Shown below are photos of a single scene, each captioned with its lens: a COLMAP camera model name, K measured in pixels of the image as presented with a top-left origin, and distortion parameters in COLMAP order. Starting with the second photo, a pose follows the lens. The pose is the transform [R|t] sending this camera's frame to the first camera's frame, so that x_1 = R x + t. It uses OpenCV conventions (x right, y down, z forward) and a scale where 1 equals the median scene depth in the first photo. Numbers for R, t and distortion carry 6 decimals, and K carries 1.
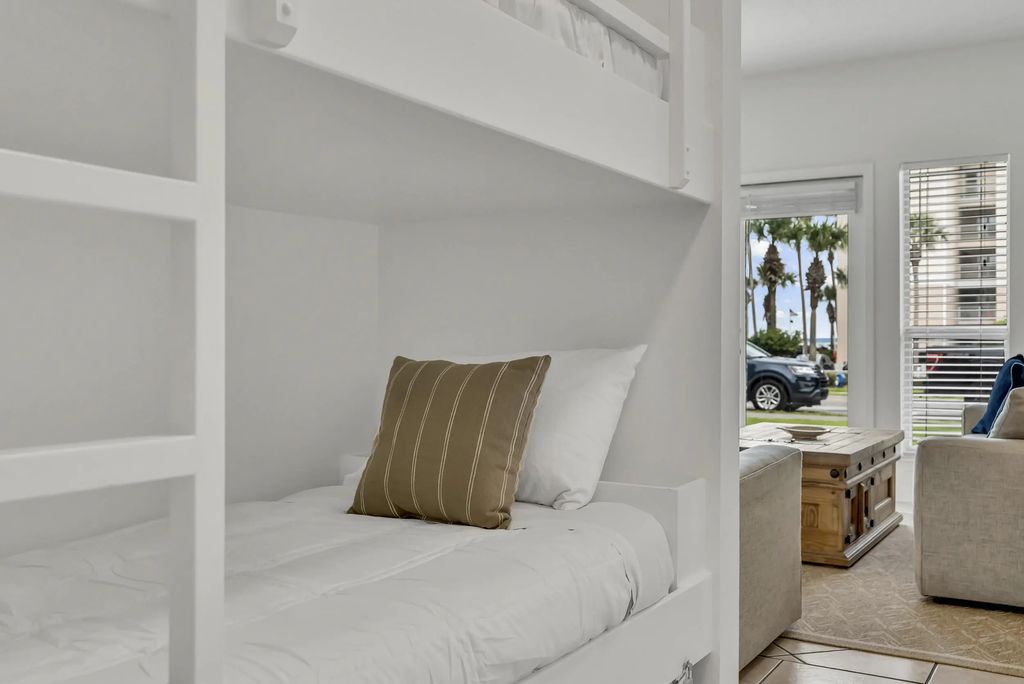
lens RADIAL K [[936.8, 0, 512.0], [0, 936.8, 342.0], [0, 0, 1]] dist [-0.016083, -0.004748]
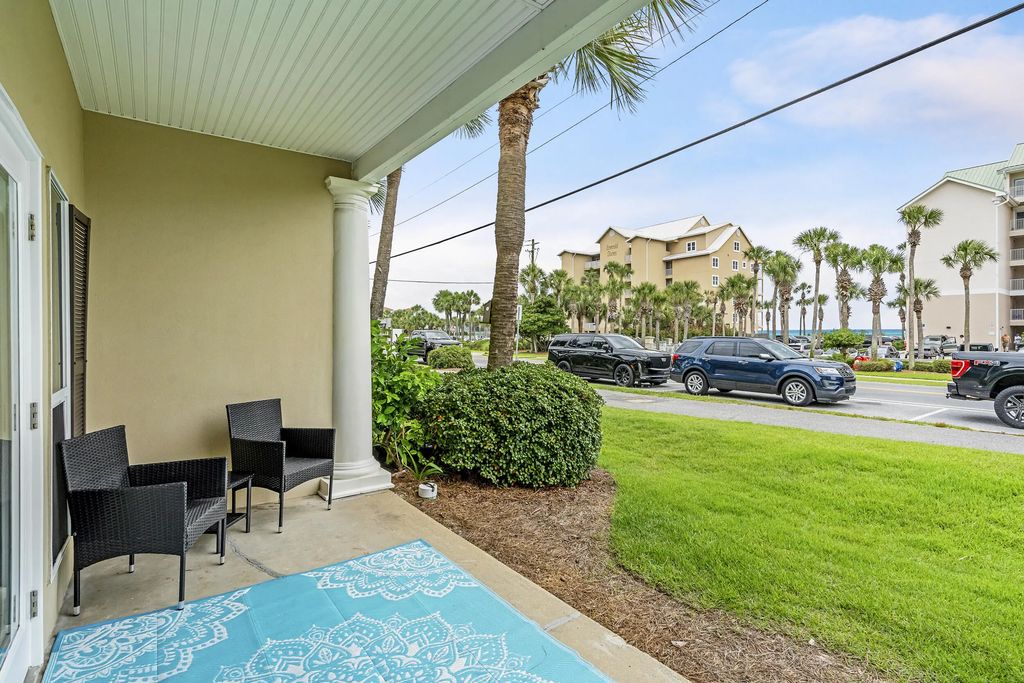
lens RADIAL K [[494.1, 0, 528.6], [0, 494.1, 344.6], [0, 0, 1]] dist [0.003202, 0.000784]
pose [[0.944828, 0.003010, -0.327552, 0.077854], [0.004559, 0.999740, 0.022339, -0.009762], [0.327534, -0.022600, 0.944569, 0.138341]]
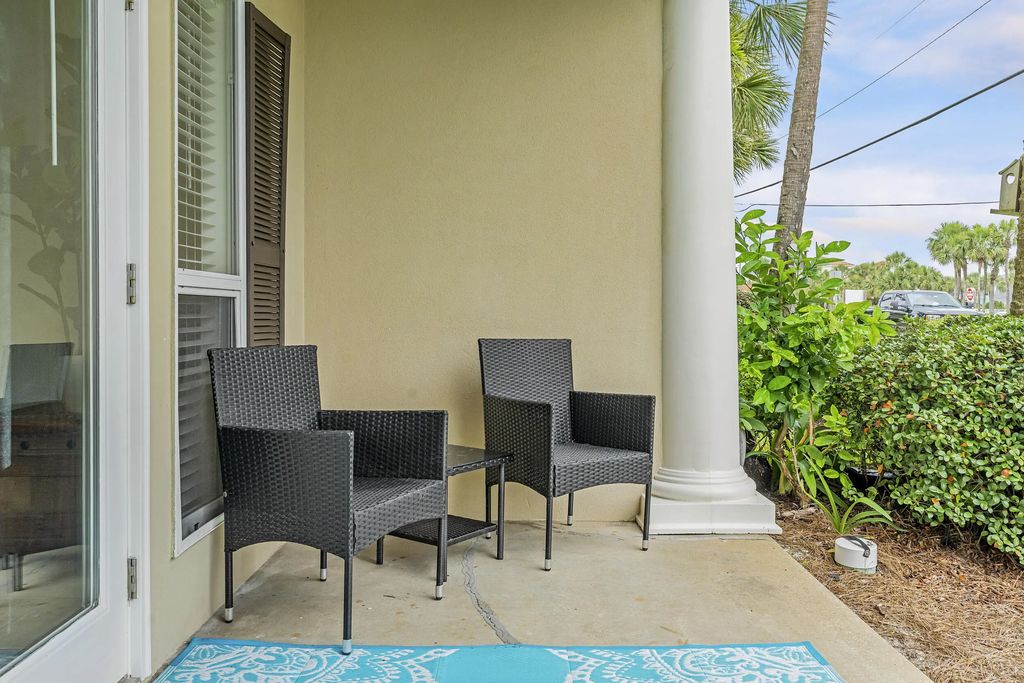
lens RADIAL K [[829.3, 0, 516.7], [0, 829.3, 307.1], [0, 0, 1]] dist [0.001966, 0.001004]
pose [[0.552300, -0.014283, -0.833523, 0.073610], [0.017982, 0.999825, -0.005218, -0.000730], [0.833451, -0.012107, 0.552460, 0.157475]]
